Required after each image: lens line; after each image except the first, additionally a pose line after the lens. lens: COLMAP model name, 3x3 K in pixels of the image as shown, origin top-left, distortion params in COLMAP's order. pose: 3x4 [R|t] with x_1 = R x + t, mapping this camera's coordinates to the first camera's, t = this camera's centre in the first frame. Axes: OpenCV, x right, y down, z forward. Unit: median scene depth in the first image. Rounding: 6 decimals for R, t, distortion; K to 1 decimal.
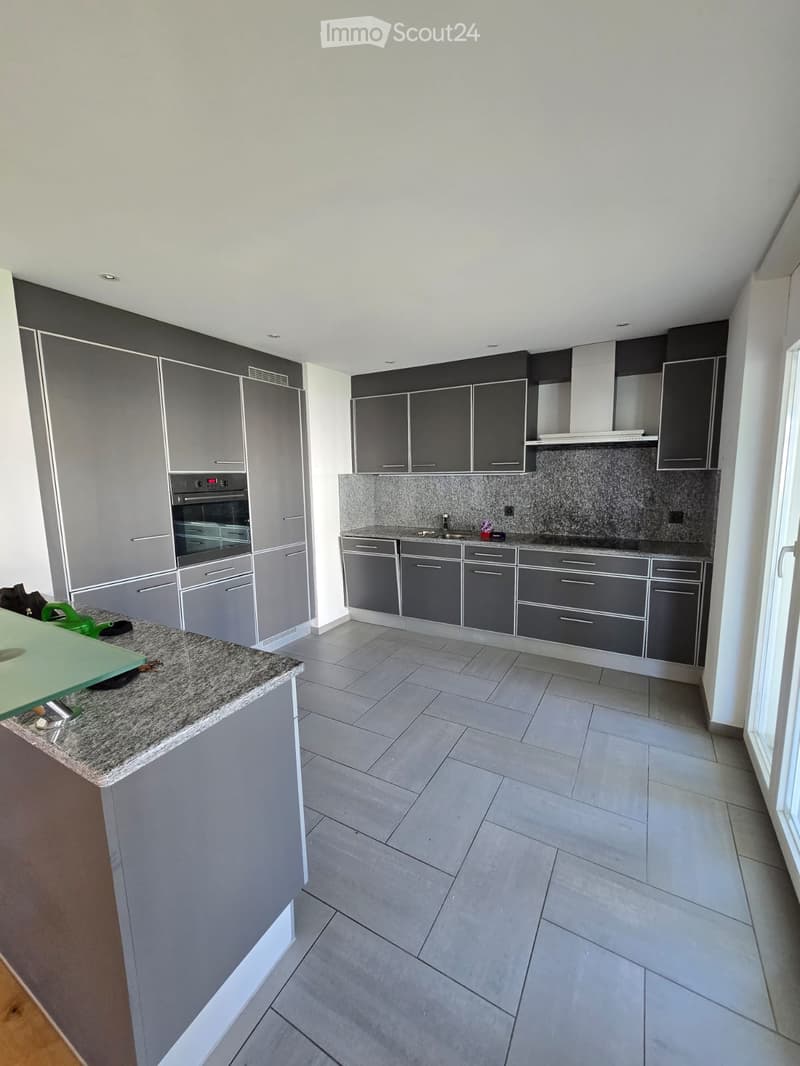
lens RADIAL K [[435.5, 0, 400.4], [0, 435.5, 530.7], [0, 0, 1]] dist [-0.000722, 0.000084]
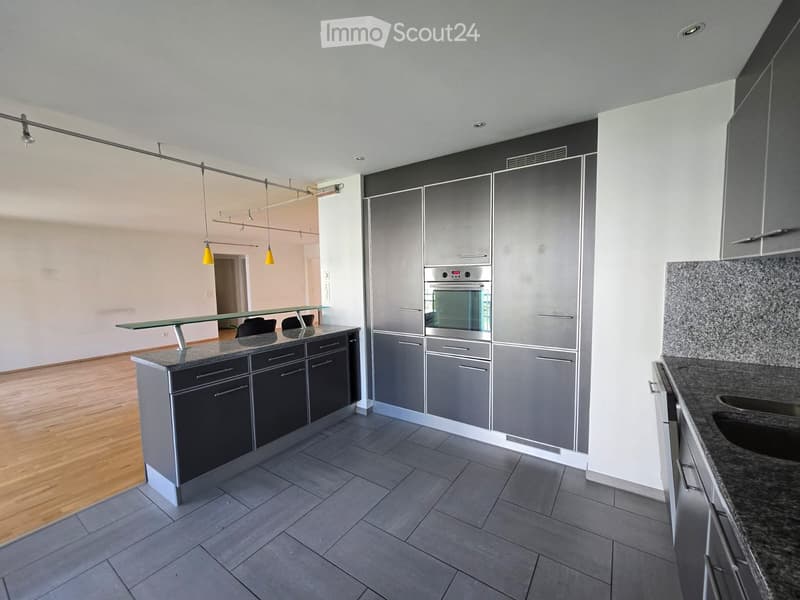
lens RADIAL K [[326.8, 0, 401.0], [0, 326.8, 301.9], [0, 0, 1]] dist [-0.000722, 0.000084]
pose [[-0.074429, 0.088652, -0.993278, 0.374492], [-0.116708, 0.988422, 0.096963, -0.079474], [0.990373, 0.123140, -0.063221, 0.703209]]
